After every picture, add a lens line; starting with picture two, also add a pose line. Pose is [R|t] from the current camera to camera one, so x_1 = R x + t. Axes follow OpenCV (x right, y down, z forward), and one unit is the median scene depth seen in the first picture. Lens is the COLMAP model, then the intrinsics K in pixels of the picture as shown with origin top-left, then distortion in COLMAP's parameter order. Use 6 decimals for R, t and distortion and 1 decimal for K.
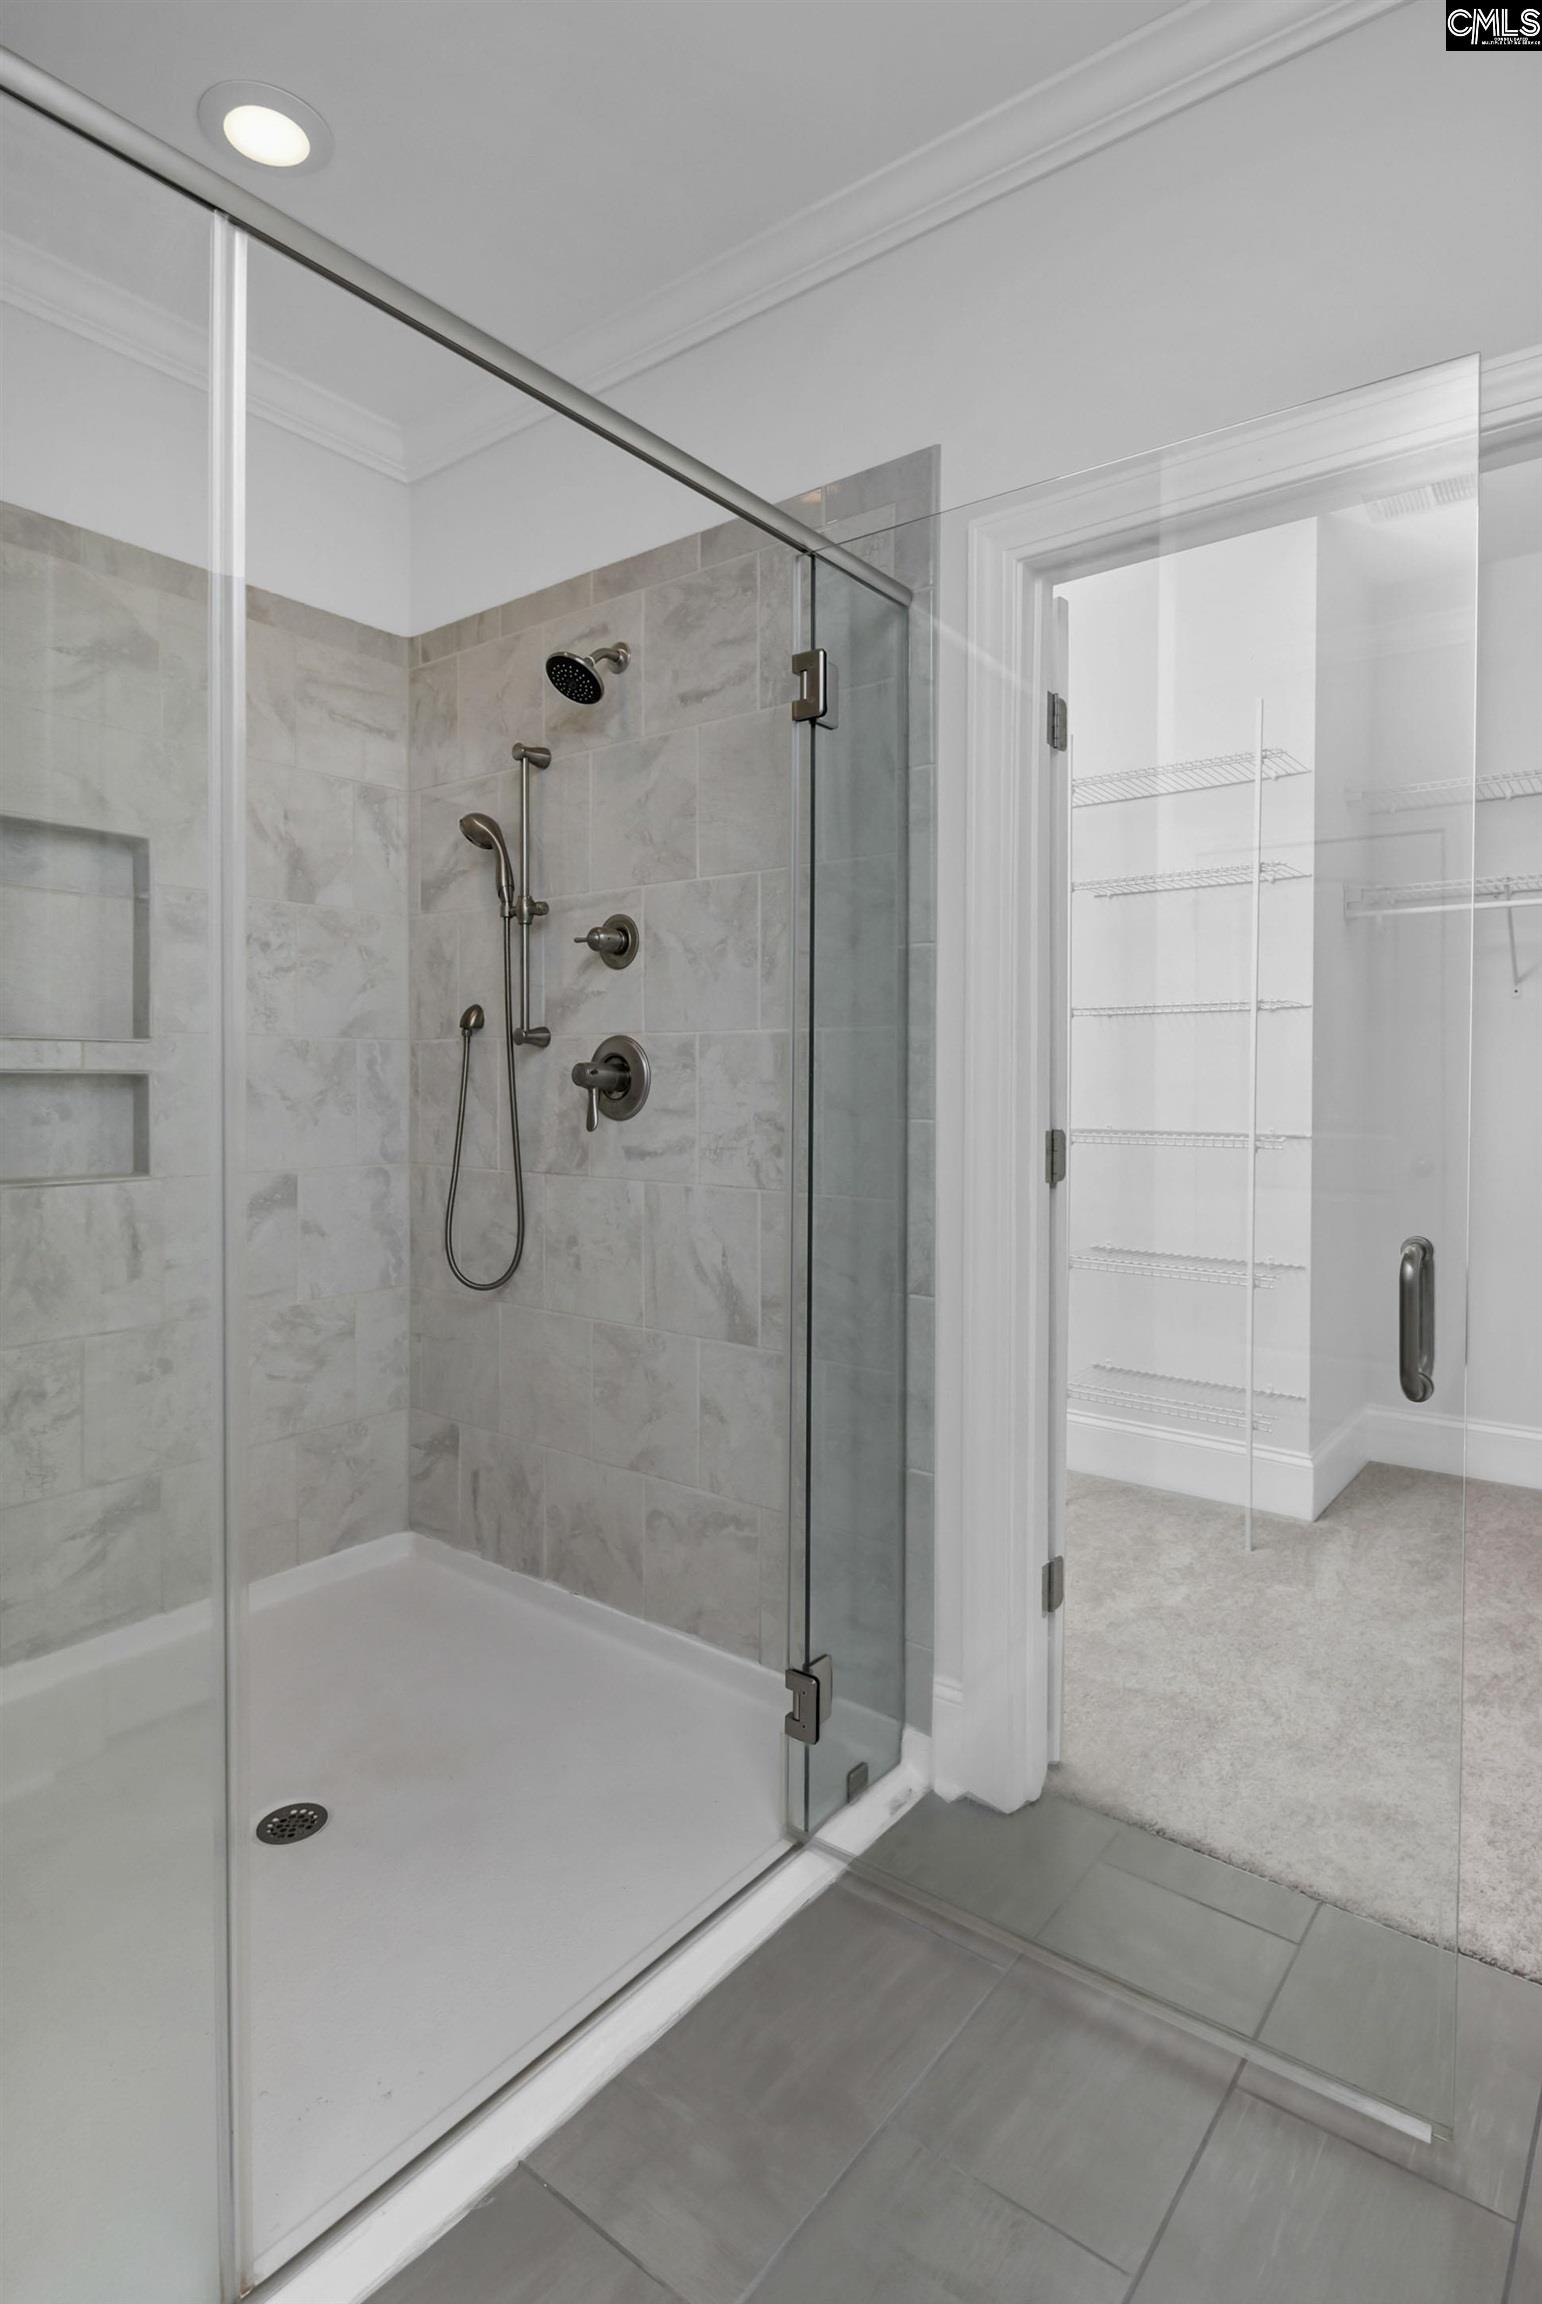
lens RADIAL K [[1176.6, 0, 773.2], [0, 1176.6, 1137.3], [0, 0, 1]] dist [-0.014415, -0.002384]
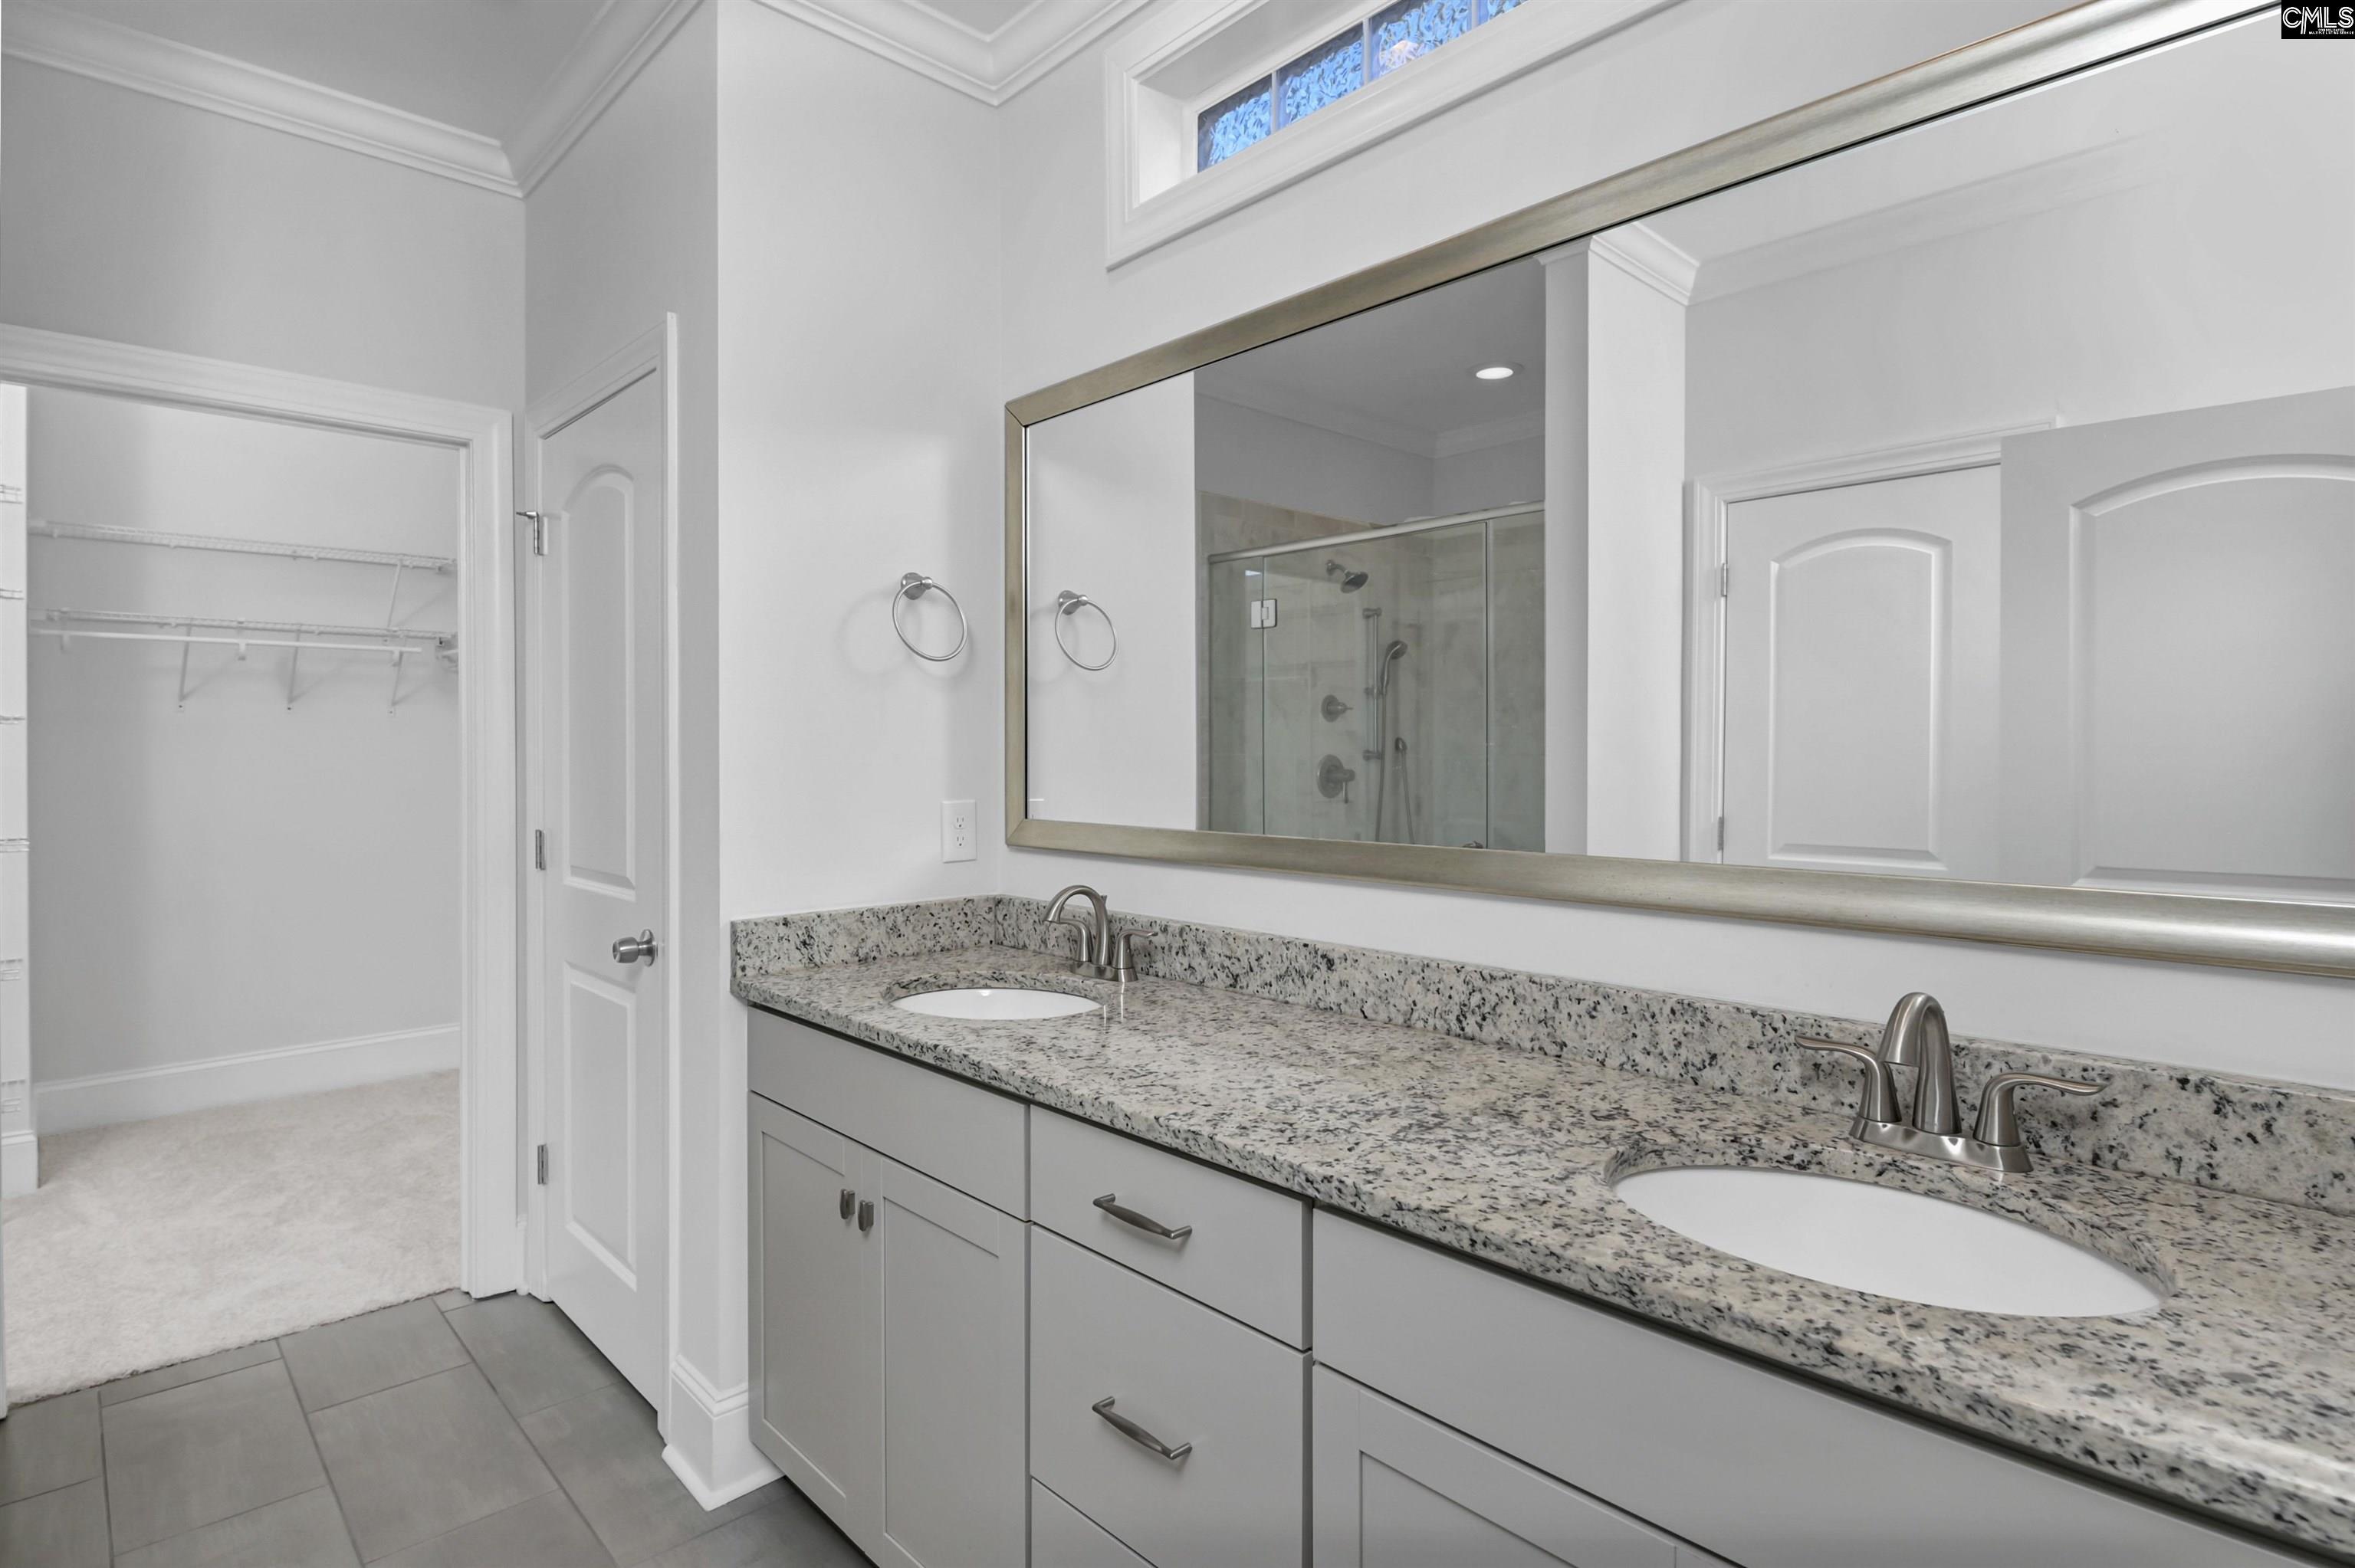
lens RADIAL K [[1202.5, 0, 1178.6], [0, 1202.5, 776.9], [0, 0, 1]] dist [-0.014415, -0.002384]
pose [[0.130713, -0.022074, 0.991174, -0.630942], [0.051569, 0.998550, 0.015438, -0.019938], [-0.990078, 0.049096, 0.131662, -0.276502]]
